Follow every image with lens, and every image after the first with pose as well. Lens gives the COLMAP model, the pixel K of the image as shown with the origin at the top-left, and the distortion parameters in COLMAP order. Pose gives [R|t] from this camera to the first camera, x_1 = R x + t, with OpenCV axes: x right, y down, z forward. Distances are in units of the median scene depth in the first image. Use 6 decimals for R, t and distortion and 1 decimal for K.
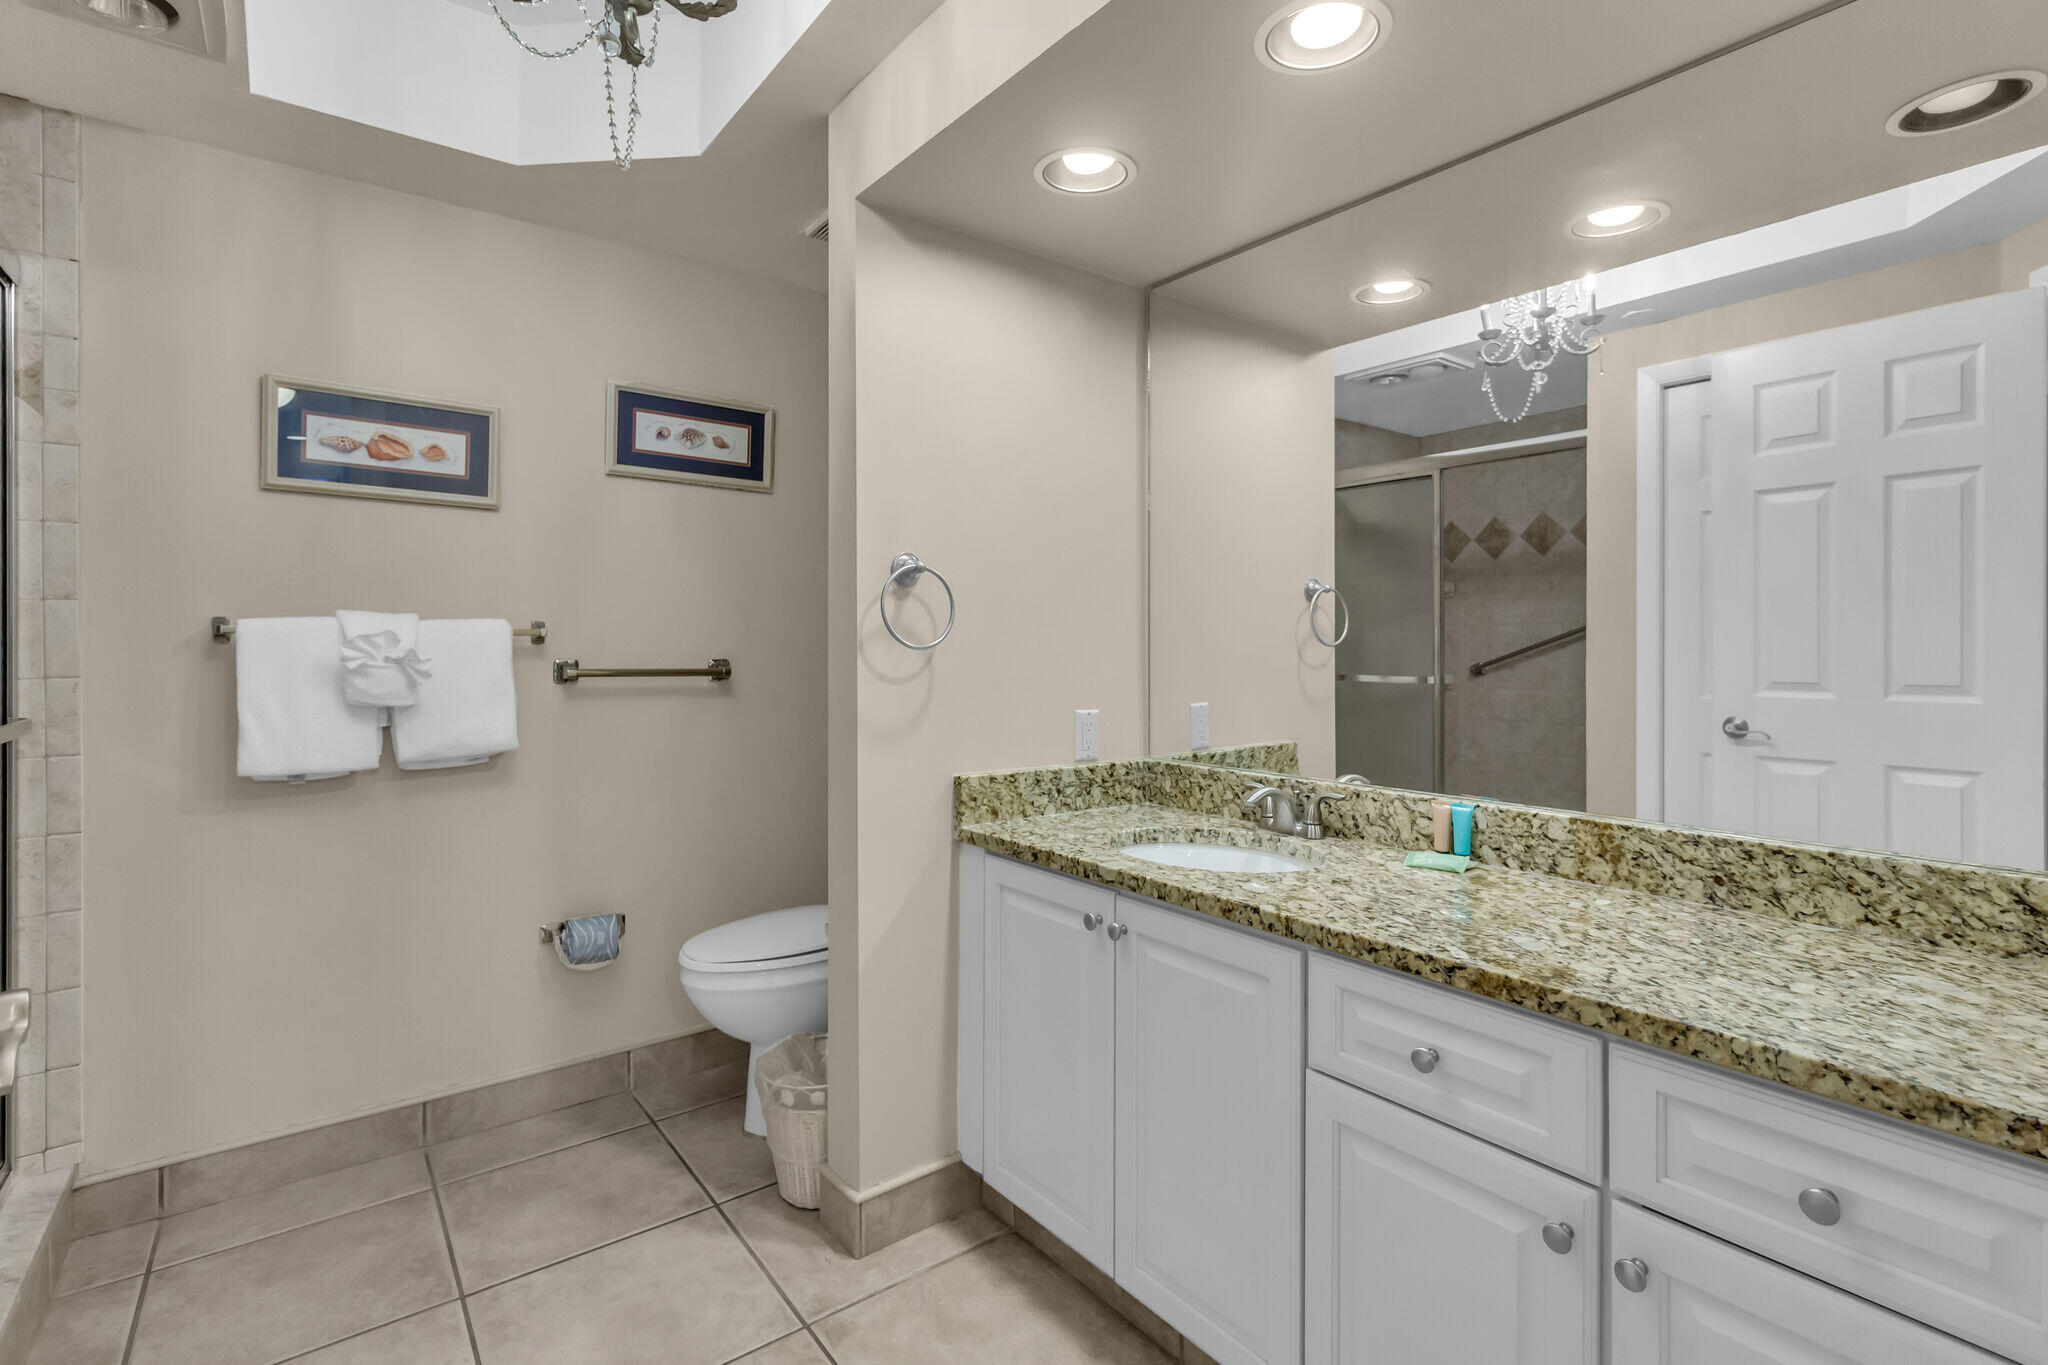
lens RADIAL K [[959.0, 0, 1036.3], [0, 959.0, 648.9], [0, 0, 1]] dist [0.003710, 0.000795]
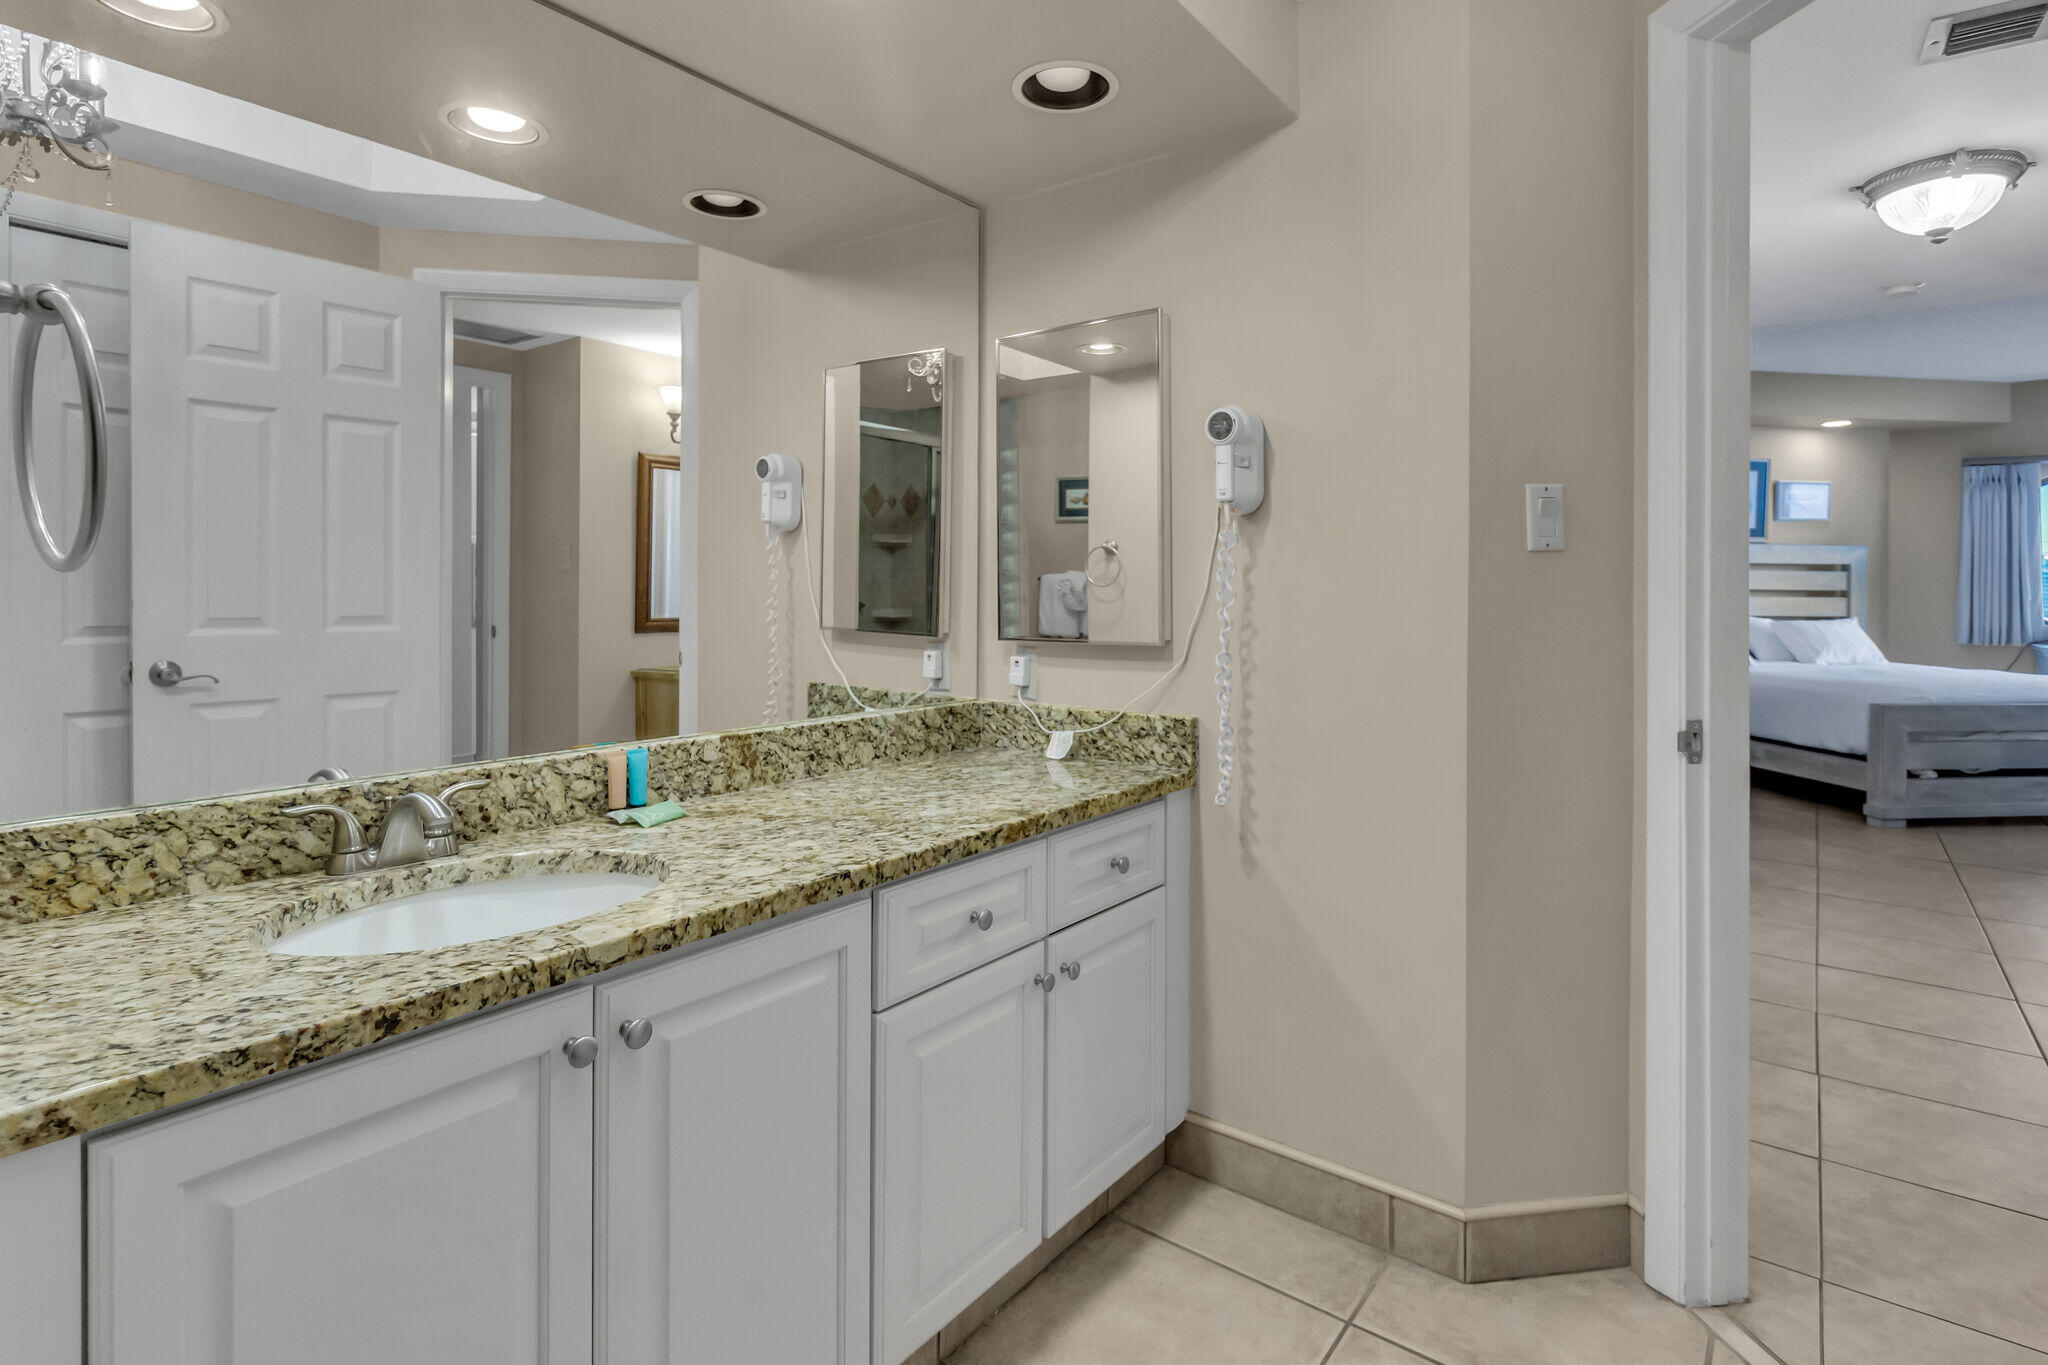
lens RADIAL K [[1011.3, 0, 1044.9], [0, 1011.3, 591.3], [0, 0, 1]] dist [-0.001639, -0.000832]
pose [[-0.265769, -0.003665, 0.964030, -0.495767], [-0.003033, 0.999991, 0.002966, 0.006067], [-0.964032, -0.002135, -0.265778, 0.744678]]
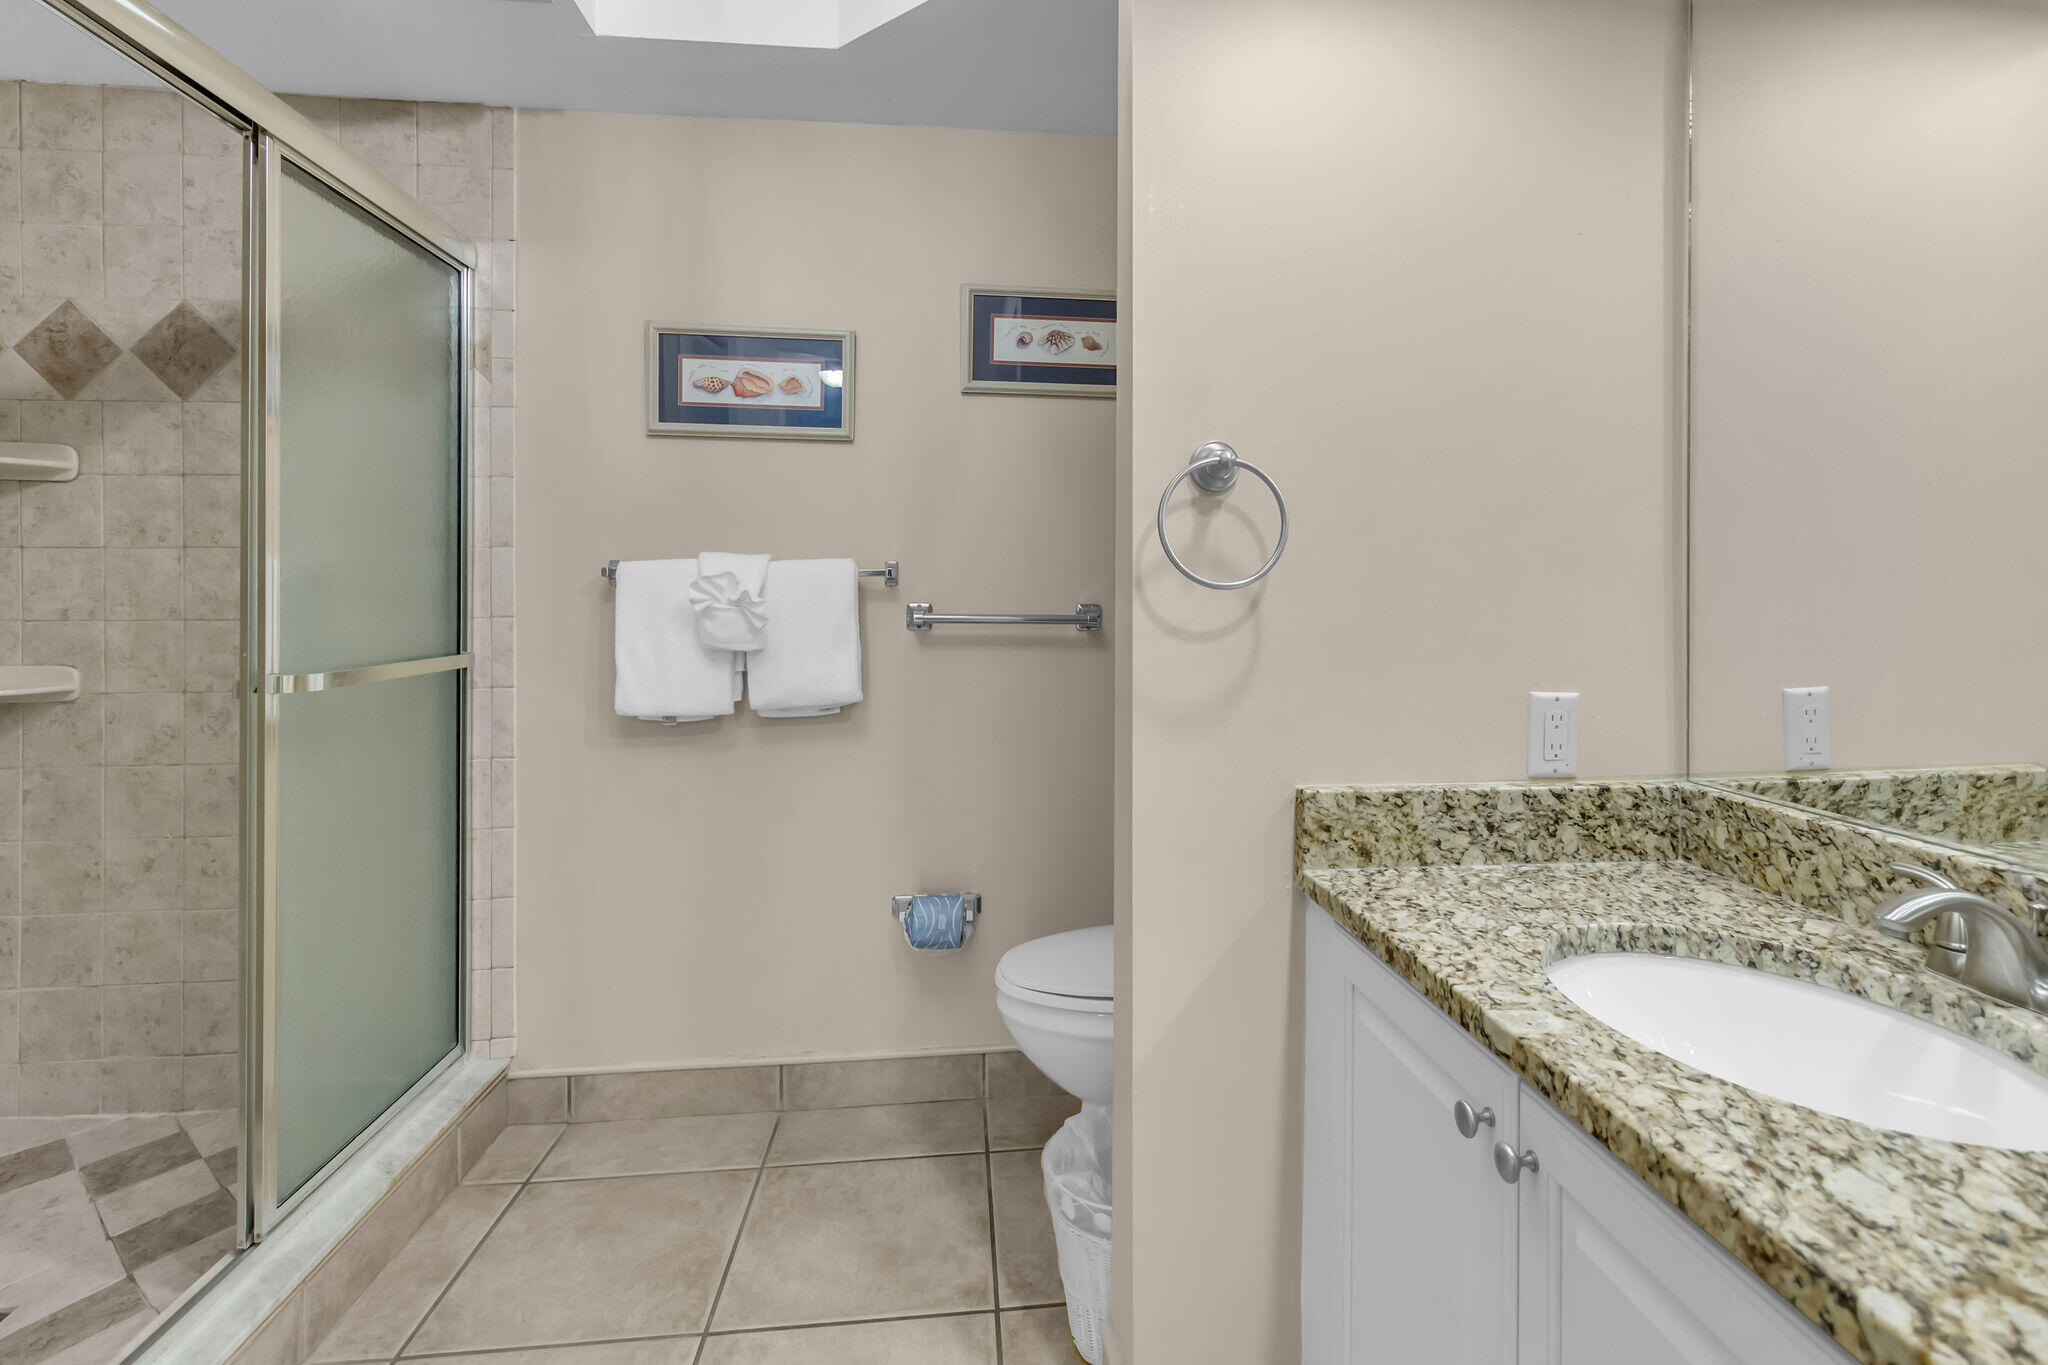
lens RADIAL K [[974.6, 0, 1049.4], [0, 974.6, 600.4], [0, 0, 1]] dist [0.001117, 0.000599]
pose [[0.853196, 0.002941, -0.521582, 0.114017], [-0.000498, 0.999988, 0.004825, 0.004955], [0.521590, -0.003857, 0.853188, 0.368503]]
